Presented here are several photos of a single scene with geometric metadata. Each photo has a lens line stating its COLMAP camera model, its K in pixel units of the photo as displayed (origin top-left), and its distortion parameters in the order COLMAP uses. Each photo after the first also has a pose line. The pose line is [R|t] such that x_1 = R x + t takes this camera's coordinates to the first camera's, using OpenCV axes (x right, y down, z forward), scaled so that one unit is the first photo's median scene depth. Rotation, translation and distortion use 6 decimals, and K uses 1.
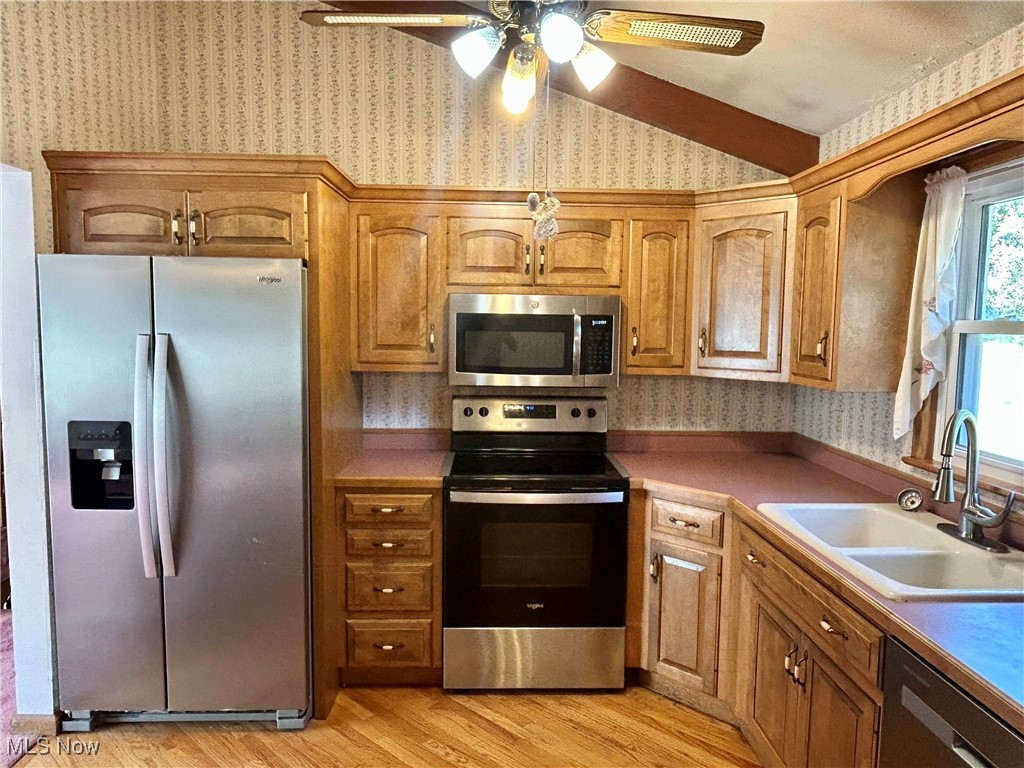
lens RADIAL K [[697.3, 0, 507.1], [0, 697.3, 385.9], [0, 0, 1]] dist [-0.012093, 0.005323]
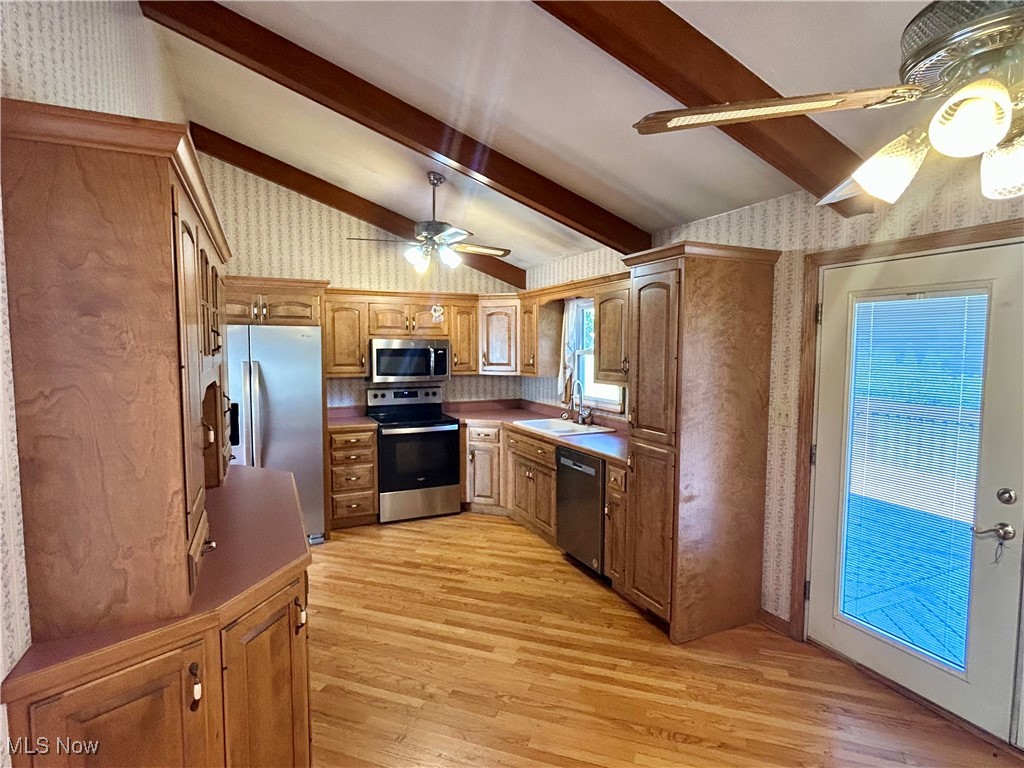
lens RADIAL K [[542.1, 0, 514.3], [0, 542.1, 385.1], [0, 0, 1]] dist [-0.005405, 0.003421]
pose [[0.916892, -0.039815, 0.397146, -0.387591], [0.046231, 0.998909, -0.006589, 0.042309], [-0.396450, 0.024402, 0.917732, -0.770350]]
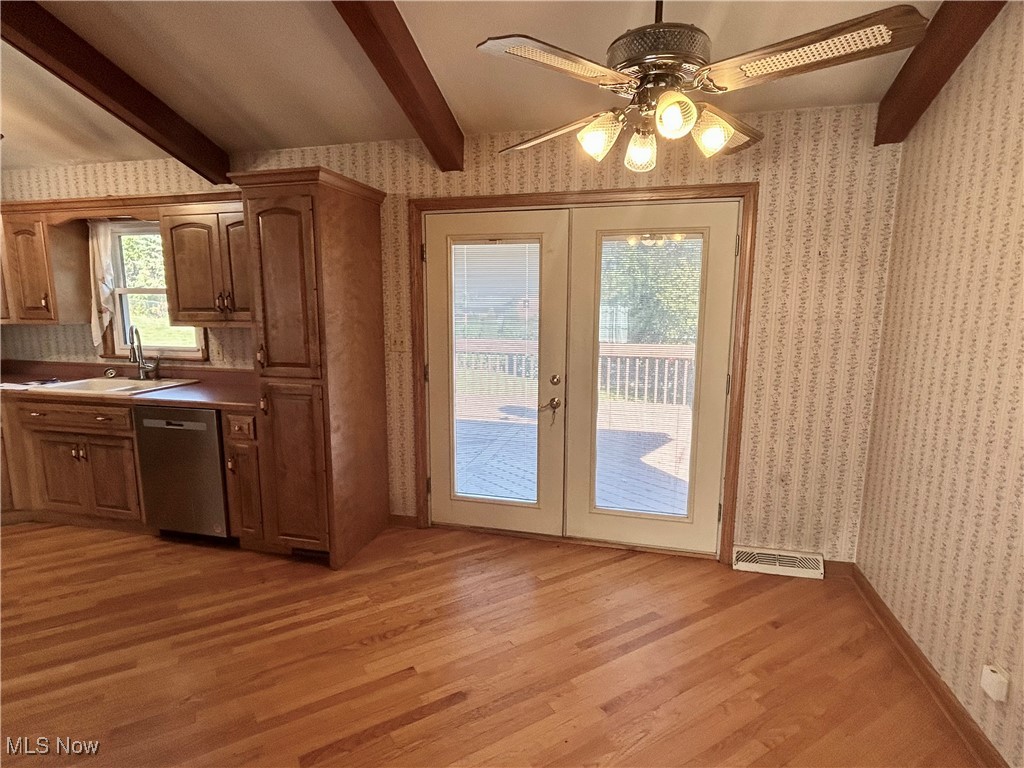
lens RADIAL K [[542.1, 0, 511.4], [0, 542.1, 384.0], [0, 0, 1]] dist [-0.005405, 0.003421]
pose [[0.269423, -0.160003, 0.949637, -0.589214], [0.088304, 0.986051, 0.141086, 0.063507], [-0.958965, 0.045845, 0.279794, -0.566747]]
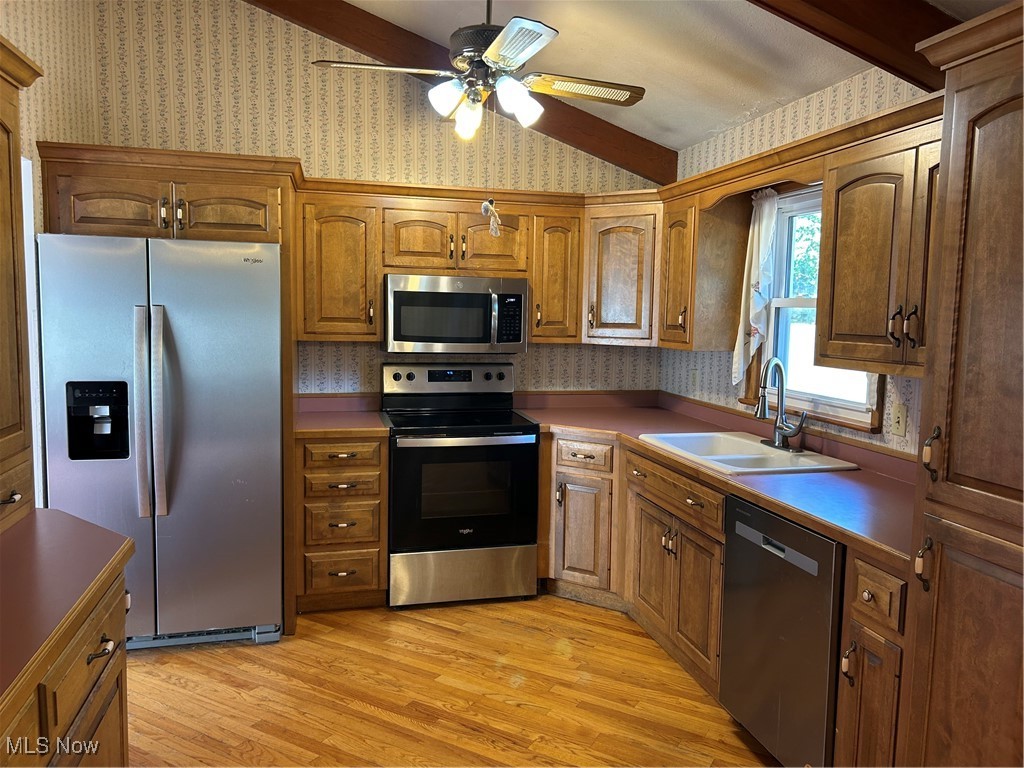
lens RADIAL K [[768.7, 0, 507.9], [0, 768.7, 381.6], [0, 0, 1]] dist [0.045152, -0.053333]
pose [[0.977271, -0.015703, 0.211412, -0.179521], [0.013919, 0.999854, 0.009927, 0.043784], [-0.211537, -0.006759, 0.977347, -0.356033]]
